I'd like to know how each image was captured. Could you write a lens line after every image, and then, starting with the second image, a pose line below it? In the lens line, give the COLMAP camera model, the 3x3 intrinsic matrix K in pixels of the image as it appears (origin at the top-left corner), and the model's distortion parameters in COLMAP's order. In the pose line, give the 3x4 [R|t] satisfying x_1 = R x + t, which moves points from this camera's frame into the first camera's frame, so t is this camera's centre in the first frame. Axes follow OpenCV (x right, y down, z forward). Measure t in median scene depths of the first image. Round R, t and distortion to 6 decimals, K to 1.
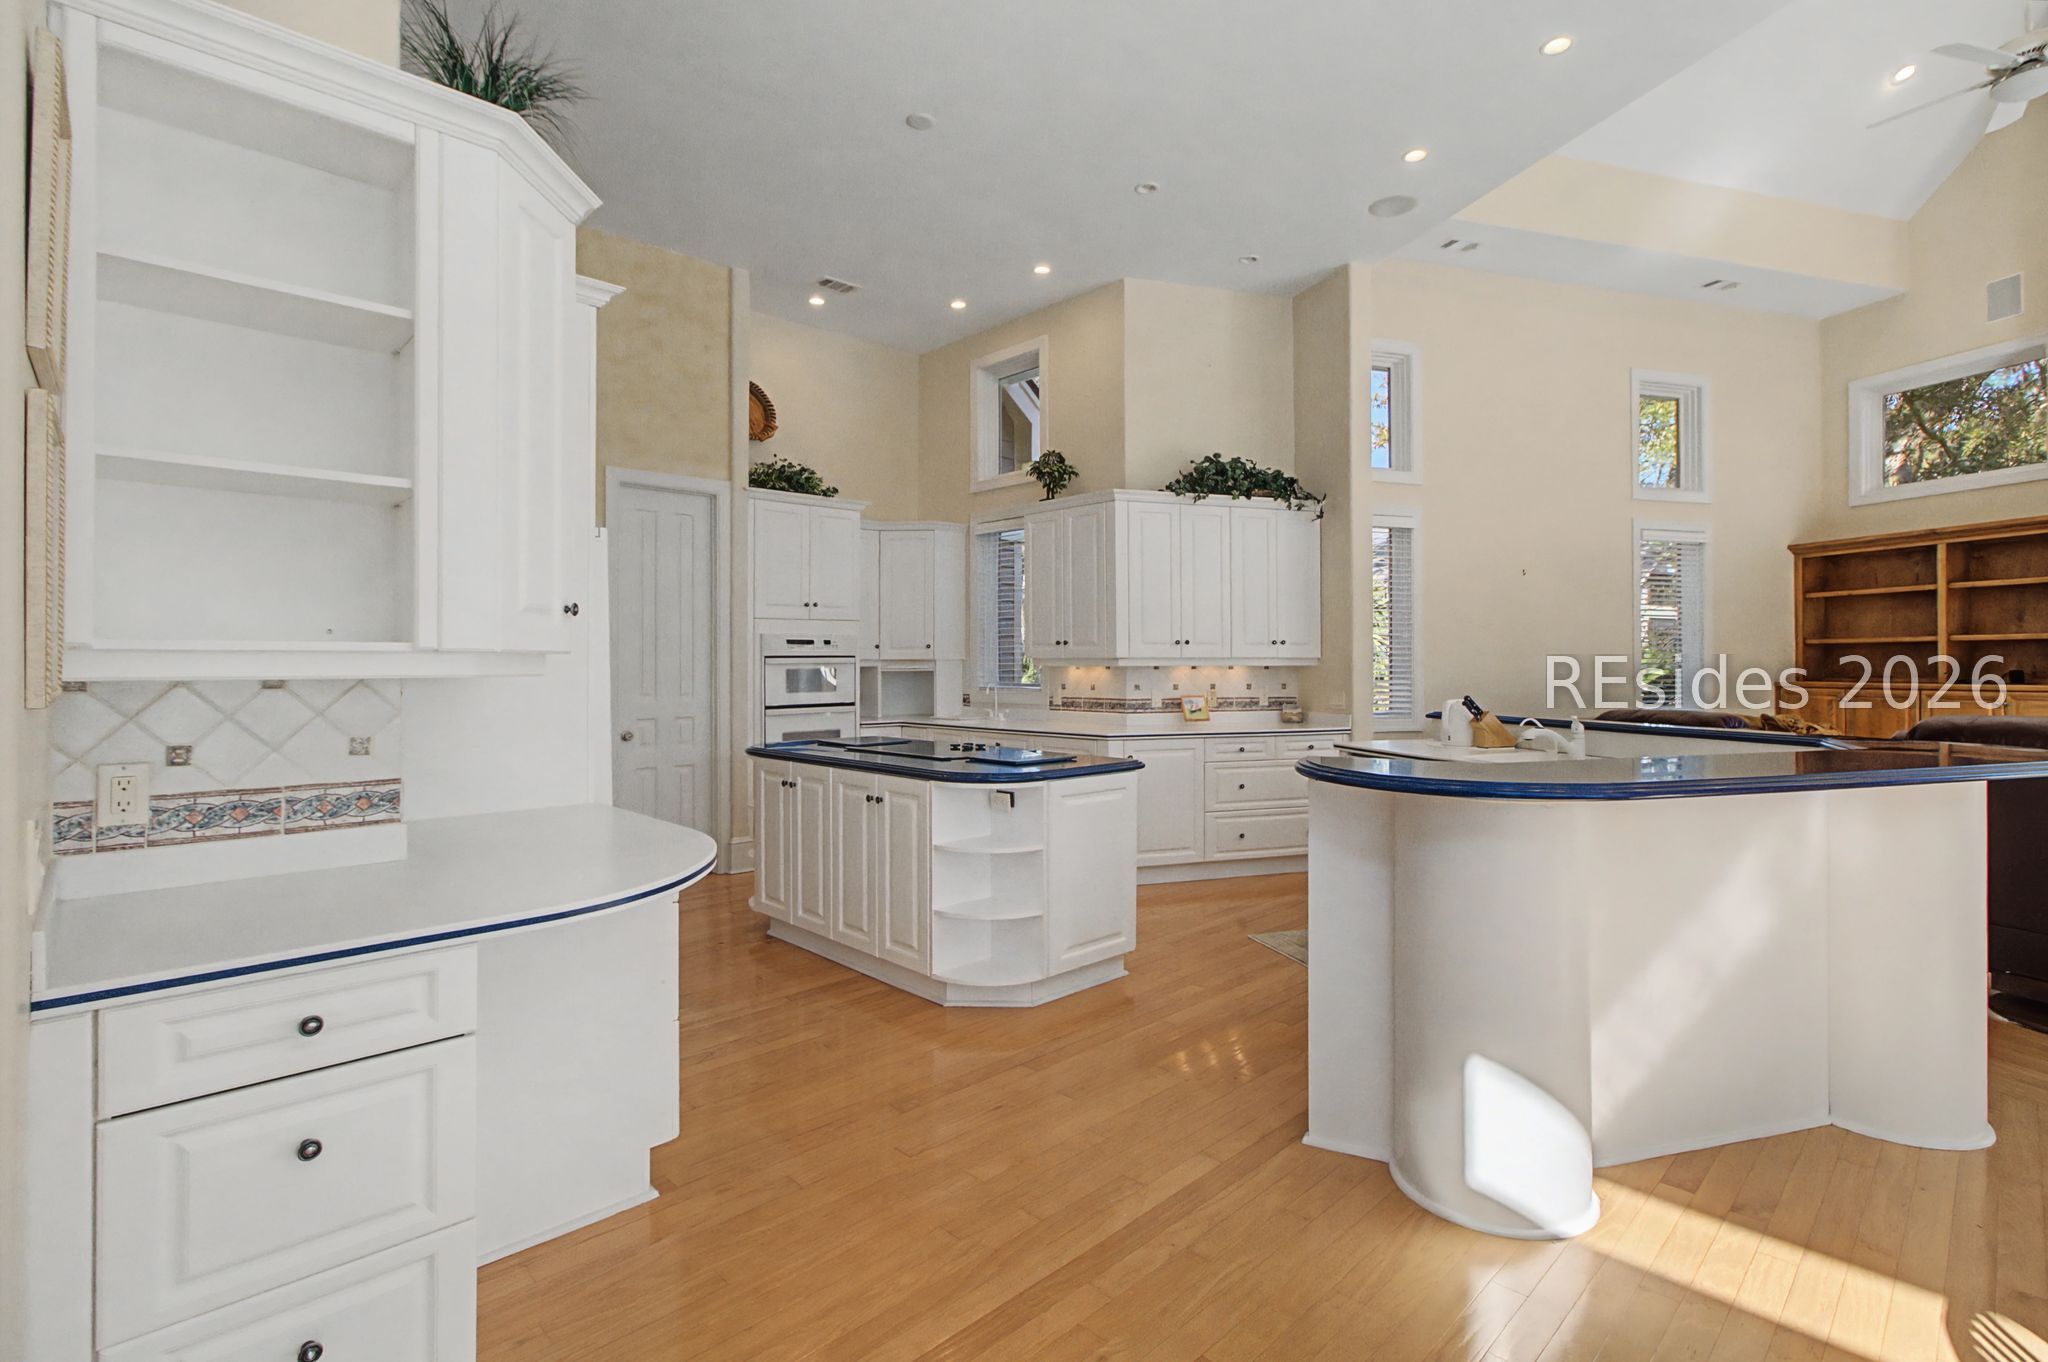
lens RADIAL K [[968.0, 0, 1013.5], [0, 968.0, 662.6], [0, 0, 1]] dist [-0.002297, 0.002622]
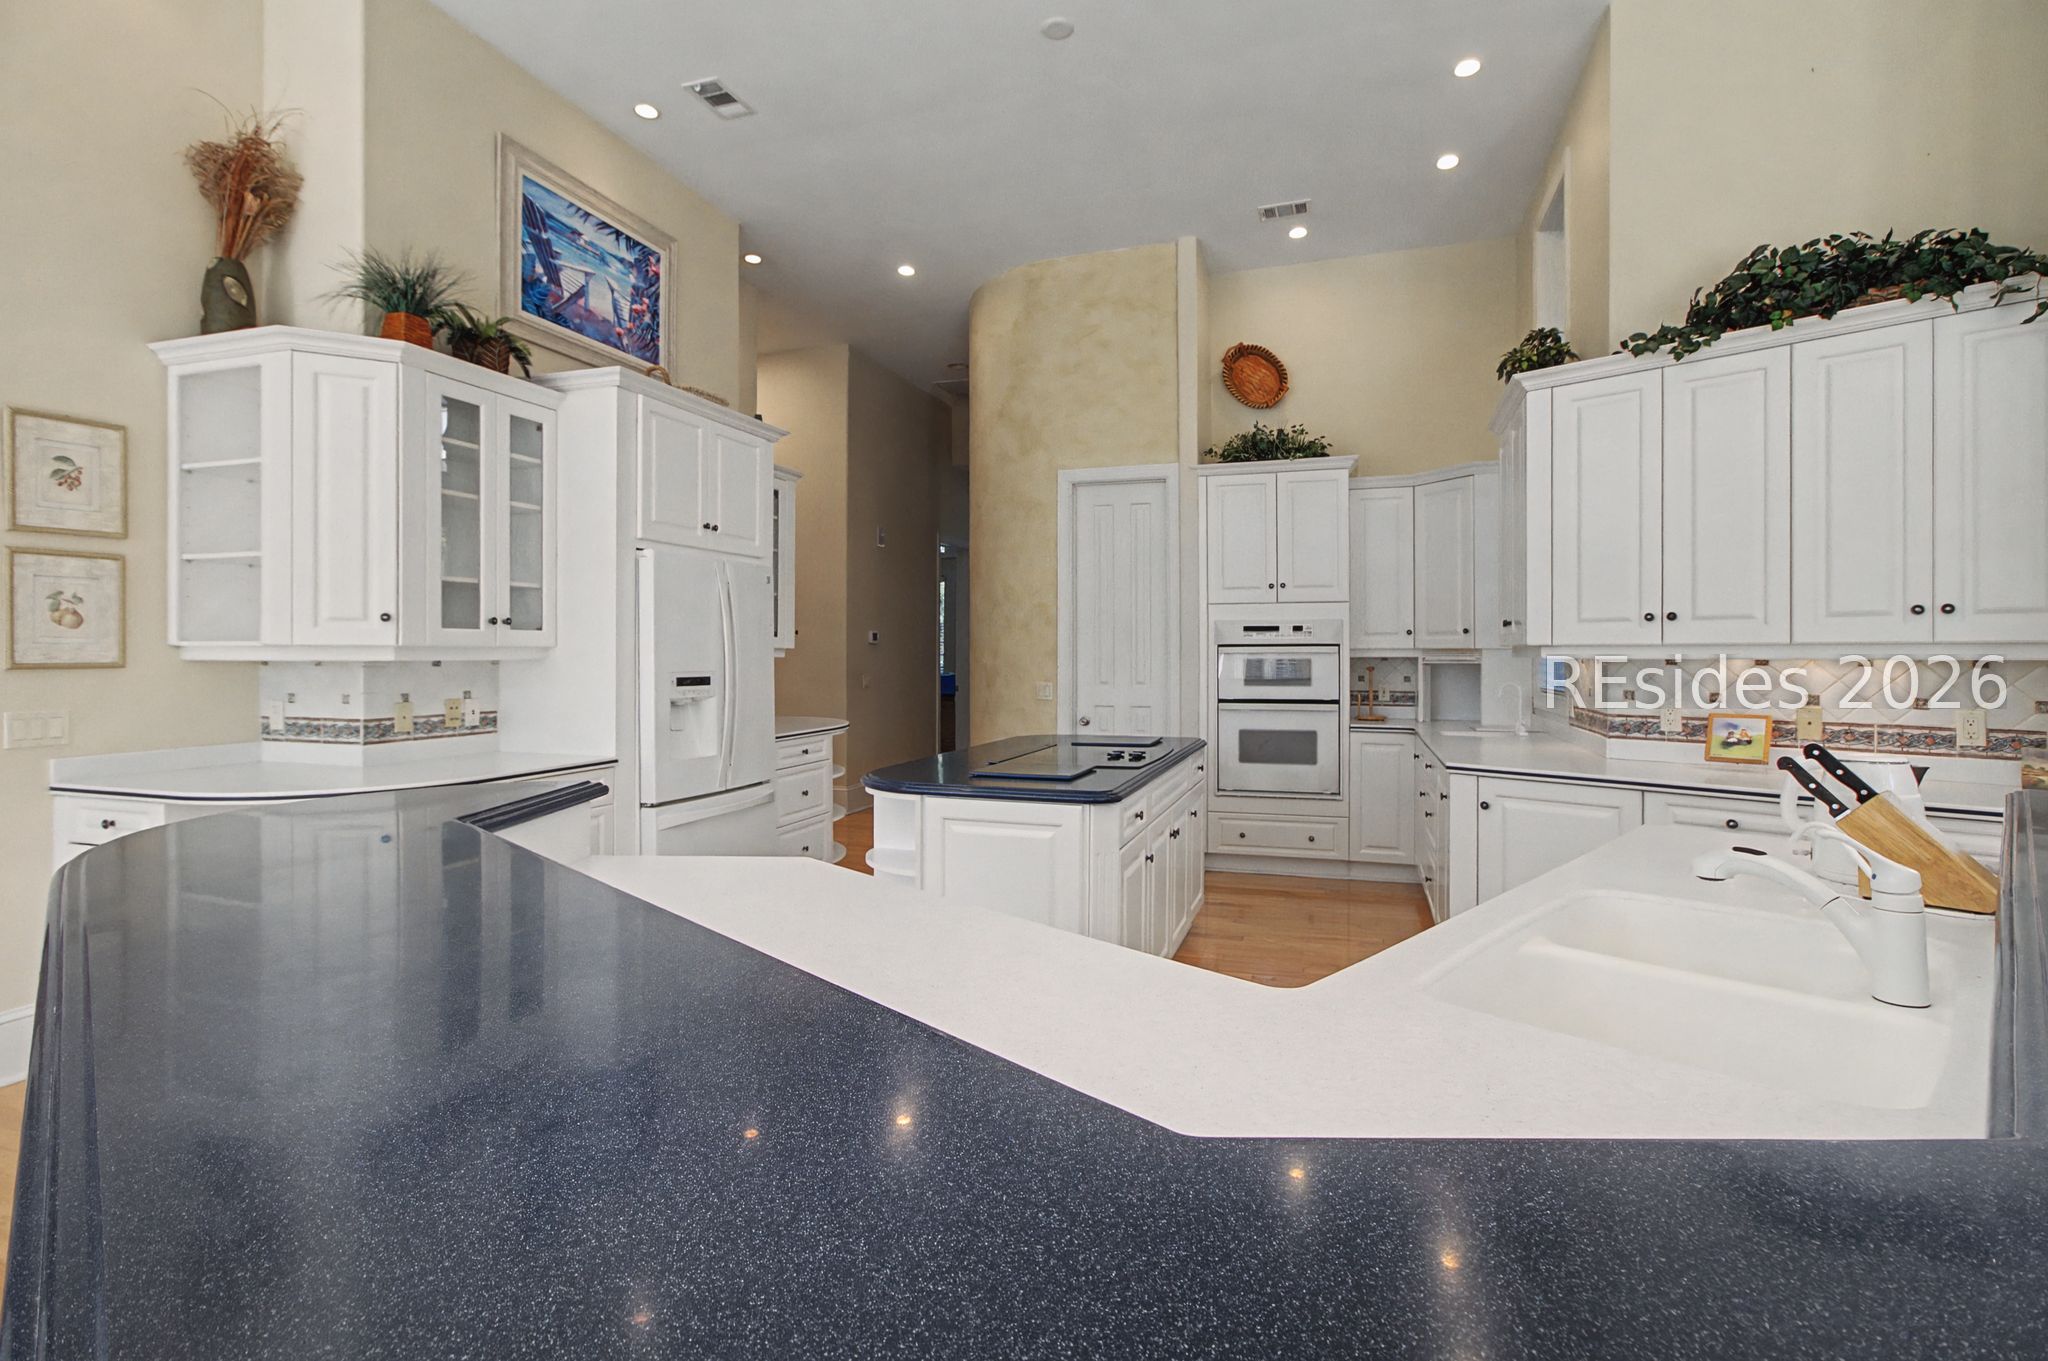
lens RADIAL K [[968.0, 0, 1027.8], [0, 968.0, 655.5], [0, 0, 1]] dist [-0.002297, 0.002622]
pose [[0.471508, 0.004179, -0.881852, 0.469723], [-0.000380, 0.999990, 0.004535, -0.000682], [0.881862, -0.001803, 0.471505, 0.400170]]
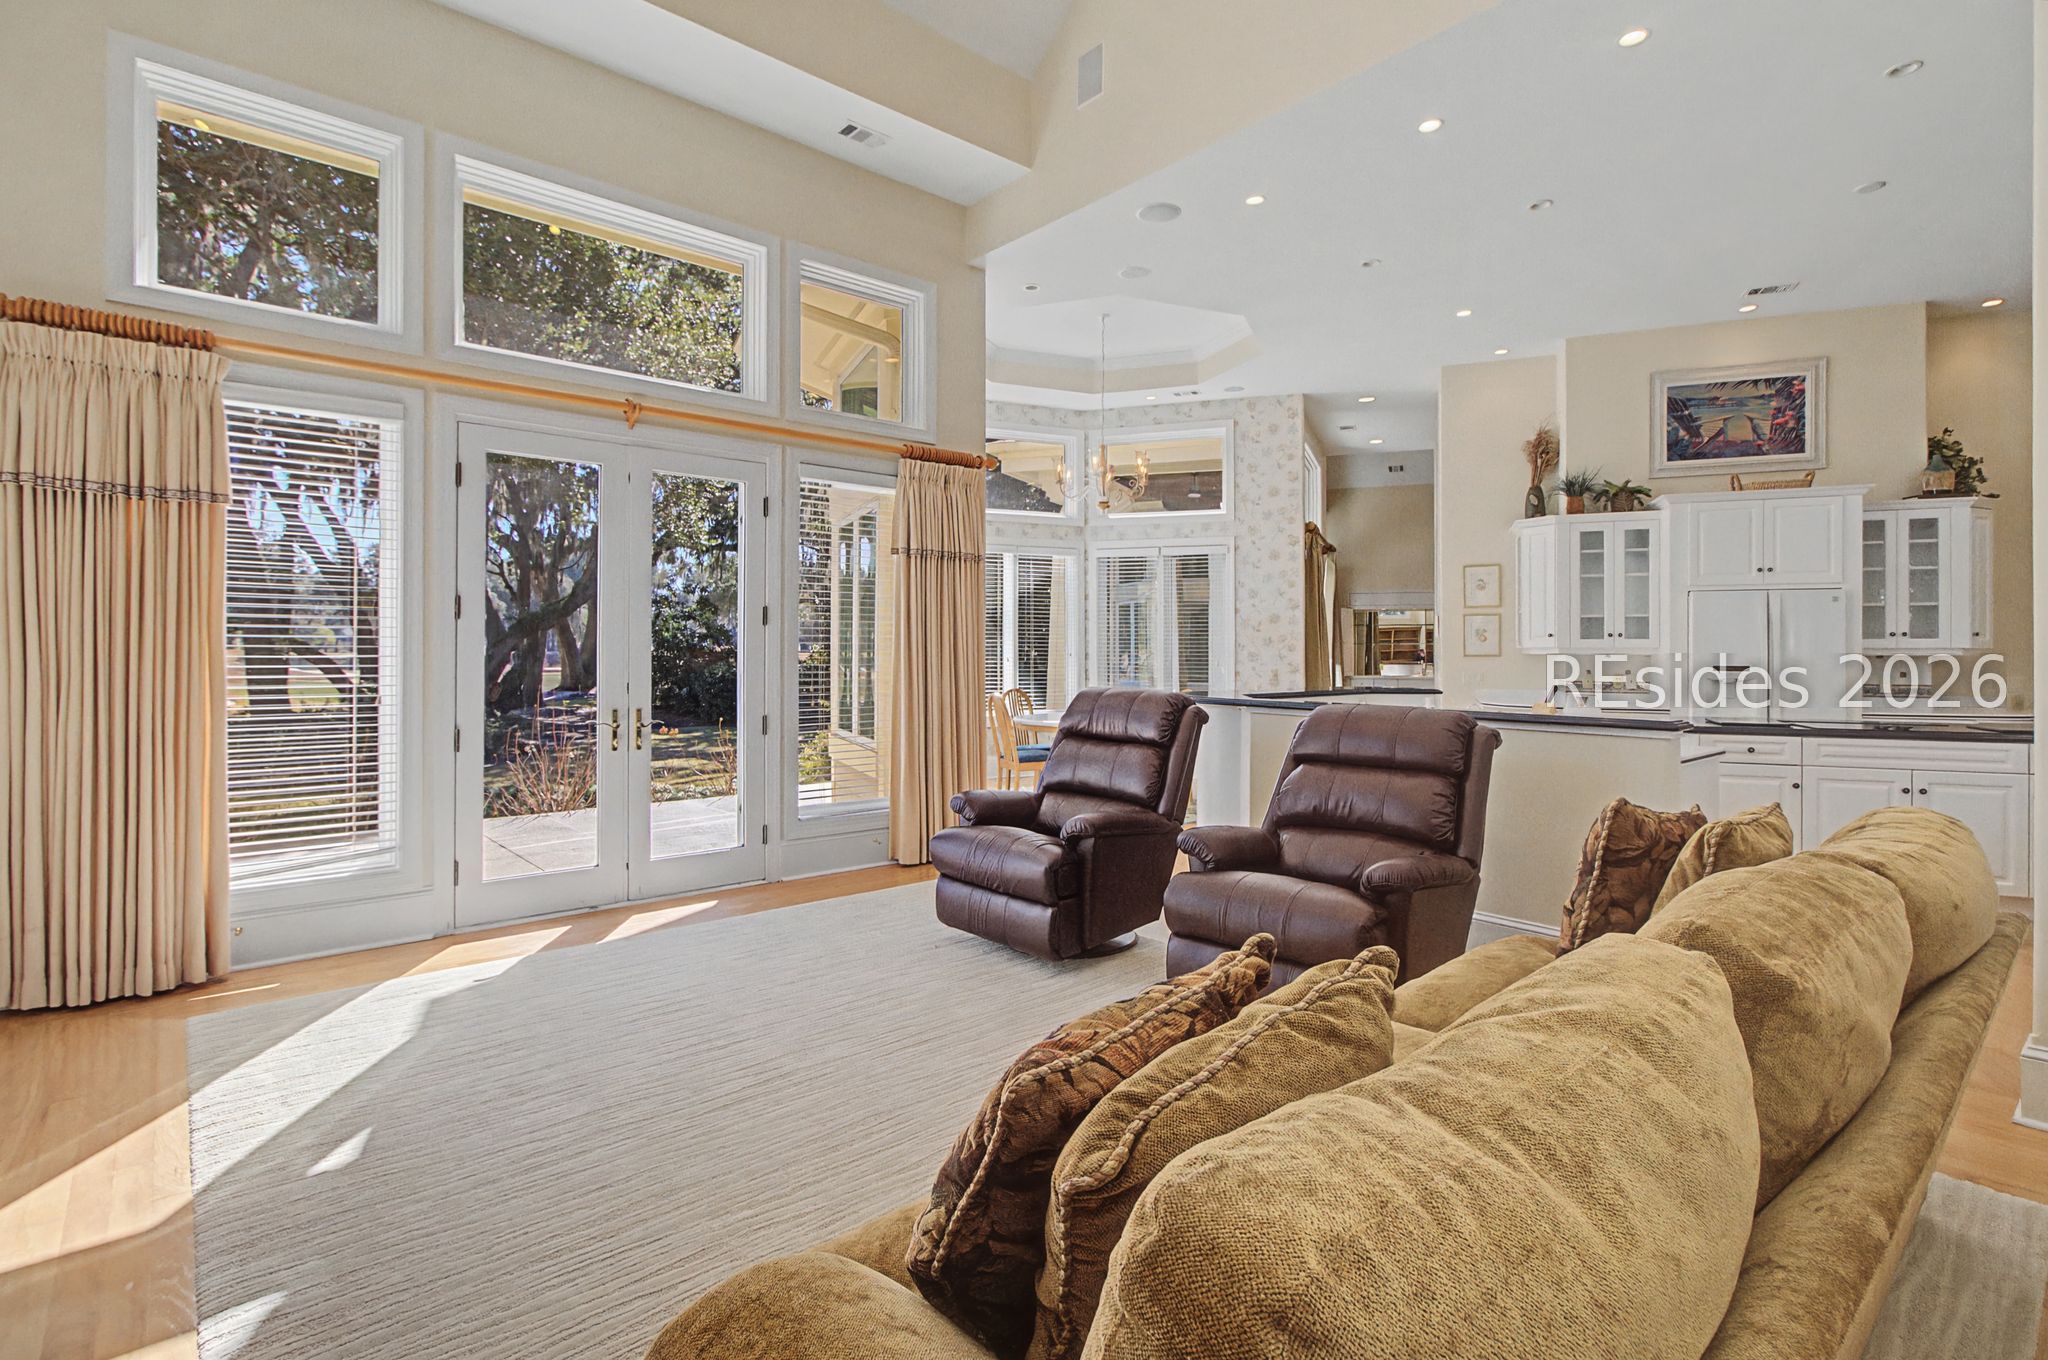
lens RADIAL K [[968.0, 0, 1024.1], [0, 968.0, 650.7], [0, 0, 1]] dist [-0.002297, 0.002622]
pose [[-0.909168, -0.005319, -0.416395, 0.994626], [-0.005330, 0.999985, -0.001135, 0.006227], [0.416395, 0.001187, -0.909183, 1.252268]]
